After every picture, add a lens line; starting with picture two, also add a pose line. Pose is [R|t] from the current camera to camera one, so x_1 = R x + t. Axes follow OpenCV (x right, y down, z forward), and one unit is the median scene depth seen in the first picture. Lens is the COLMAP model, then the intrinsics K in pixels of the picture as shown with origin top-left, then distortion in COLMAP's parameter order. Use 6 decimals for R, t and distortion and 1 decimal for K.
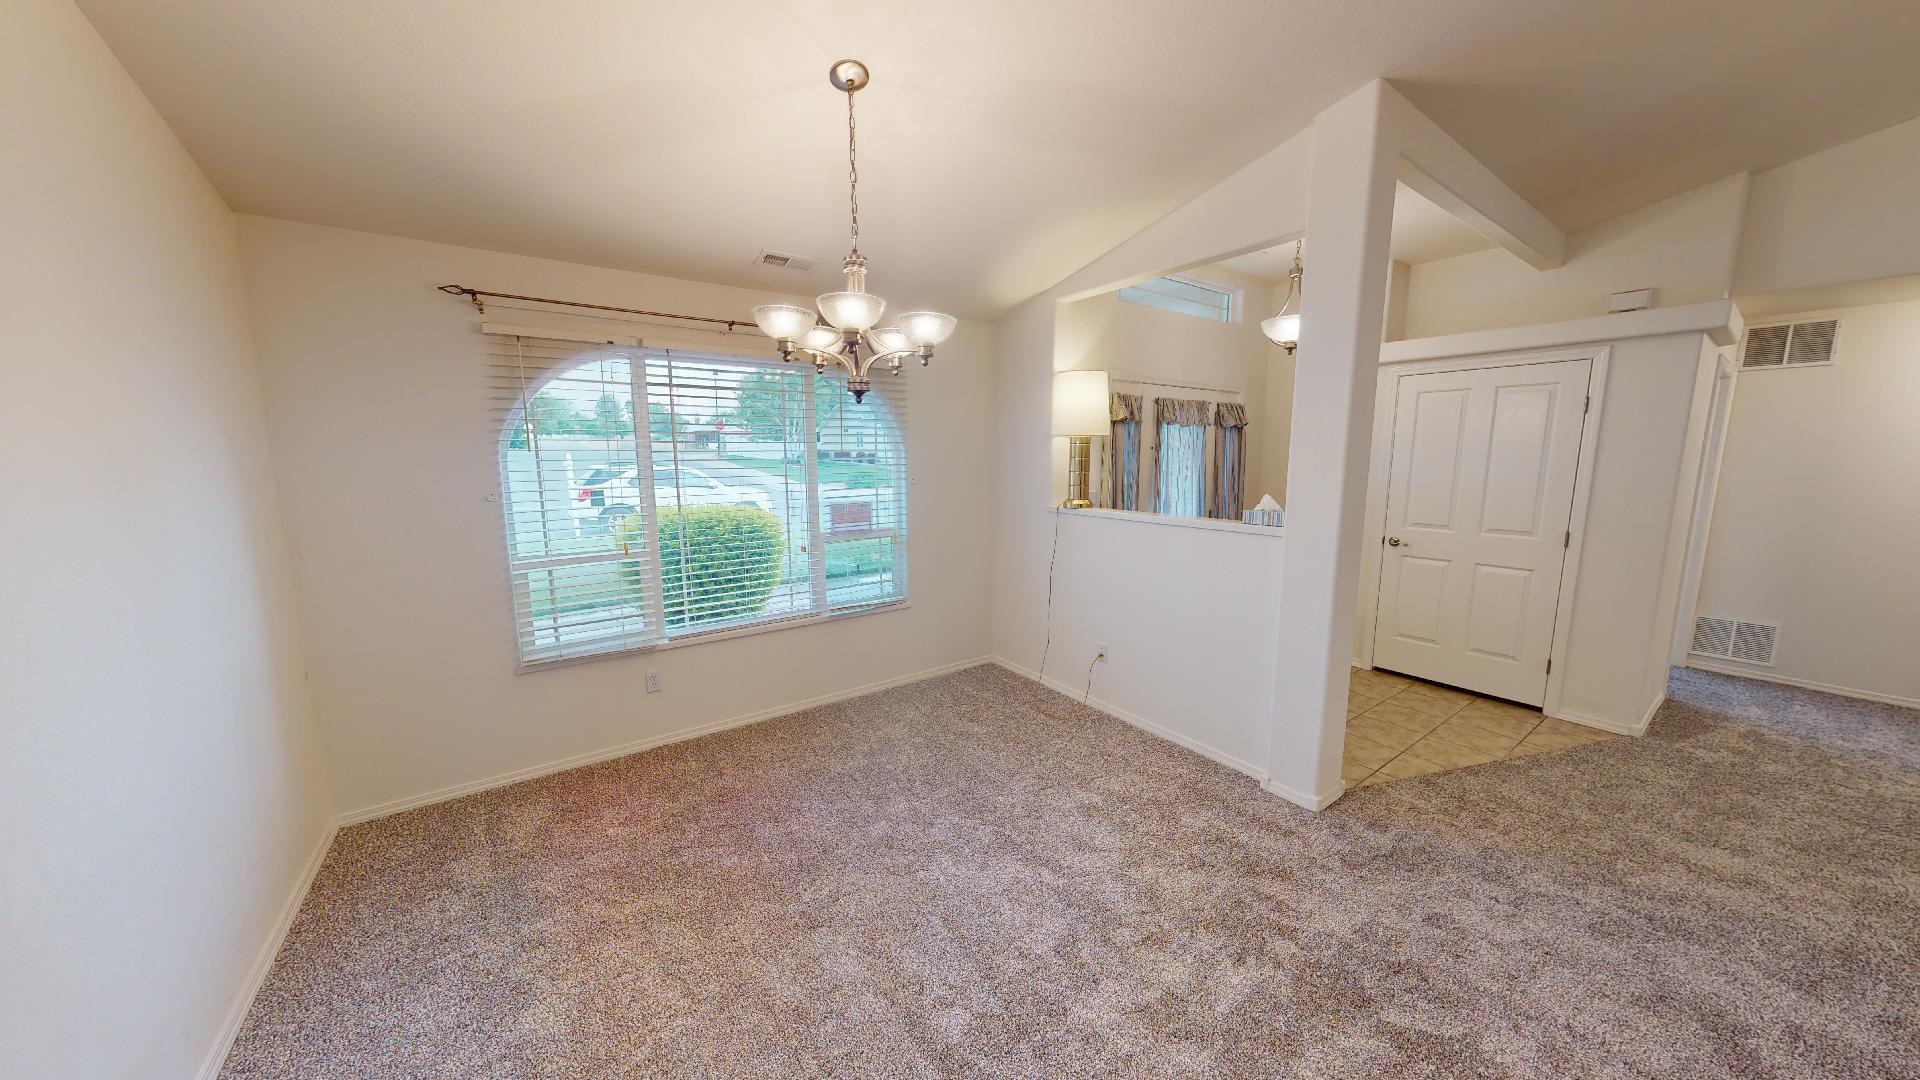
lens RADIAL K [[613.7, 0, 956.4], [0, 613.7, 543.0], [0, 0, 1]] dist [0.002398, 0.000116]
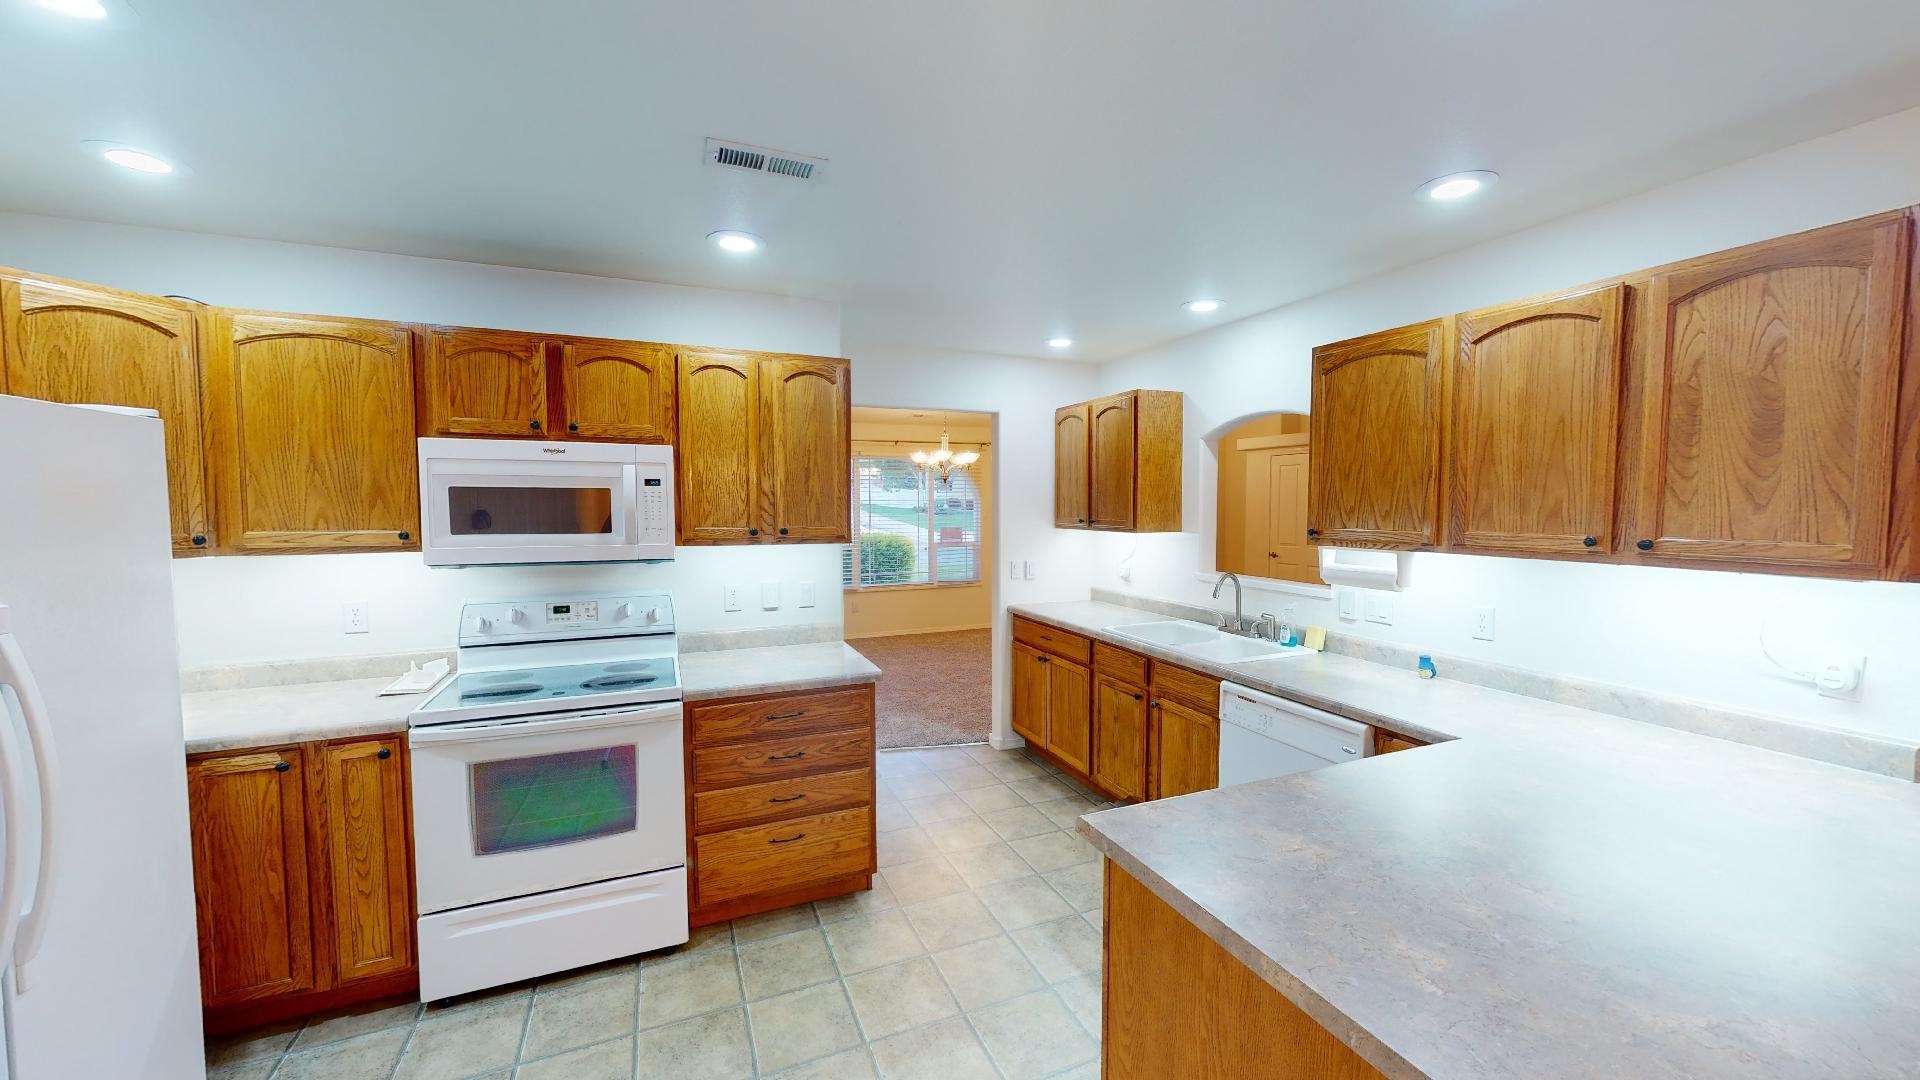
lens RADIAL K [[729.2, 0, 966.7], [0, 729.2, 546.0], [0, 0, 1]] dist [-0.002170, -0.000141]
pose [[0.980140, 0.012796, -0.197893, 0.330282], [-0.029775, 0.996099, -0.083064, 0.182493], [0.196058, 0.087306, 0.976698, -1.215329]]
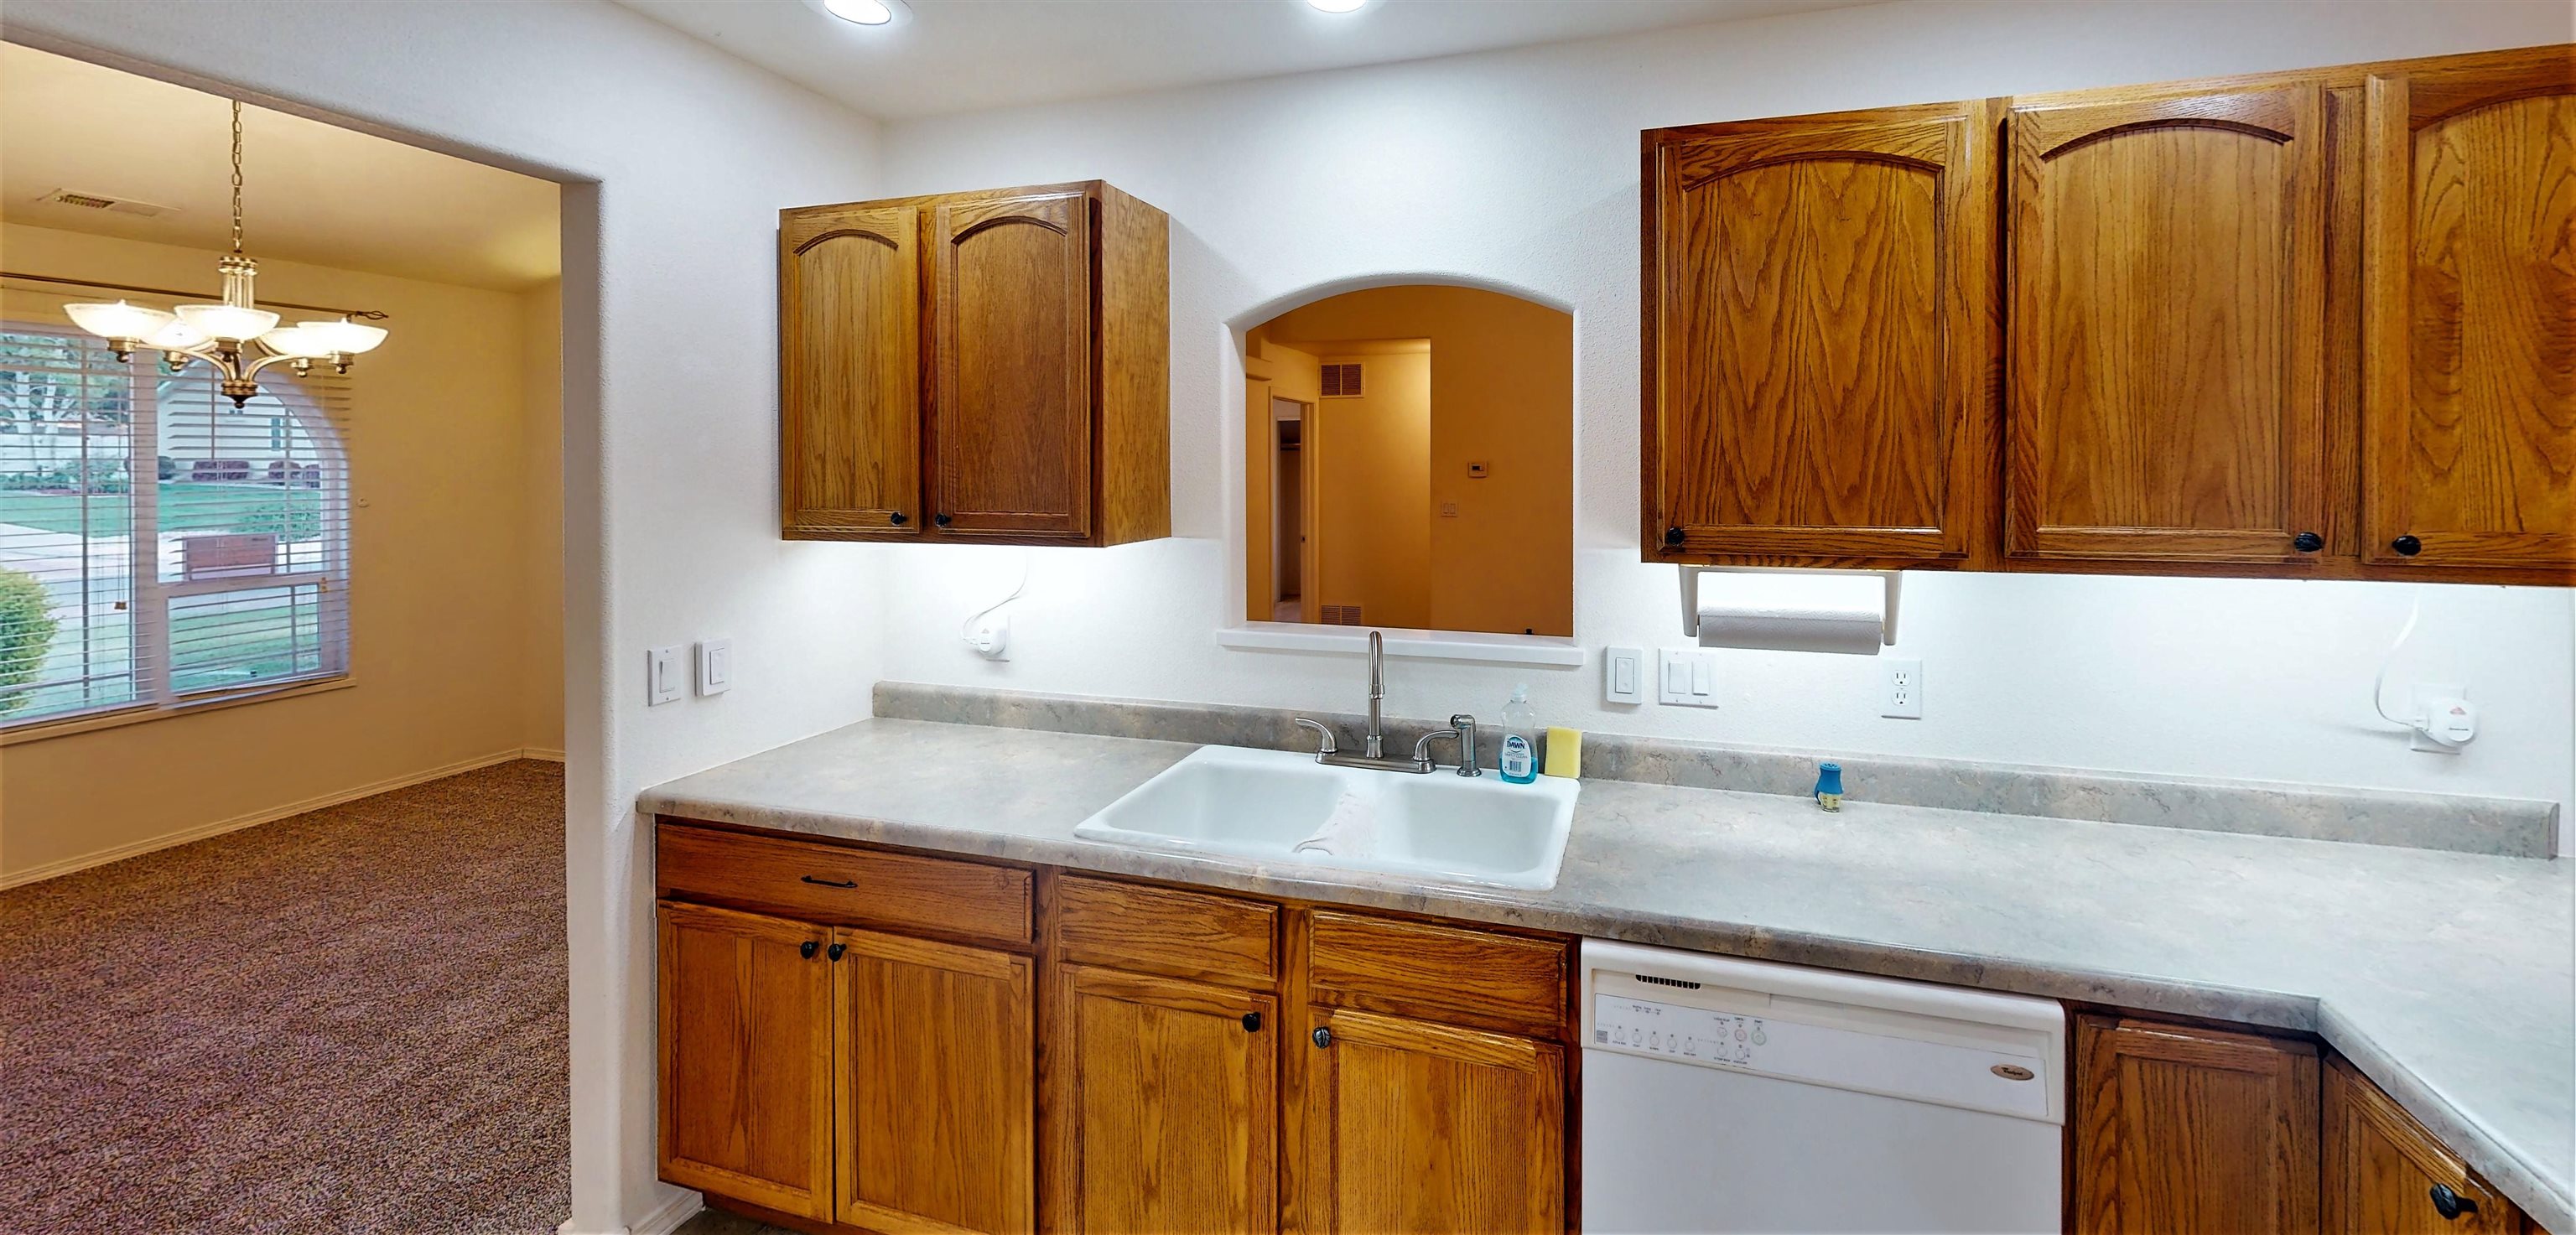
lens RADIAL K [[1002.6, 0, 1384.0], [0, 1002.6, 472.1], [0, 0, 1]] dist [-0.000143, 0.000200]
pose [[0.779194, -0.003447, 0.626774, 0.130881], [0.090194, 0.990194, -0.106681, 0.101173], [-0.620260, 0.139656, 0.771864, -0.674221]]
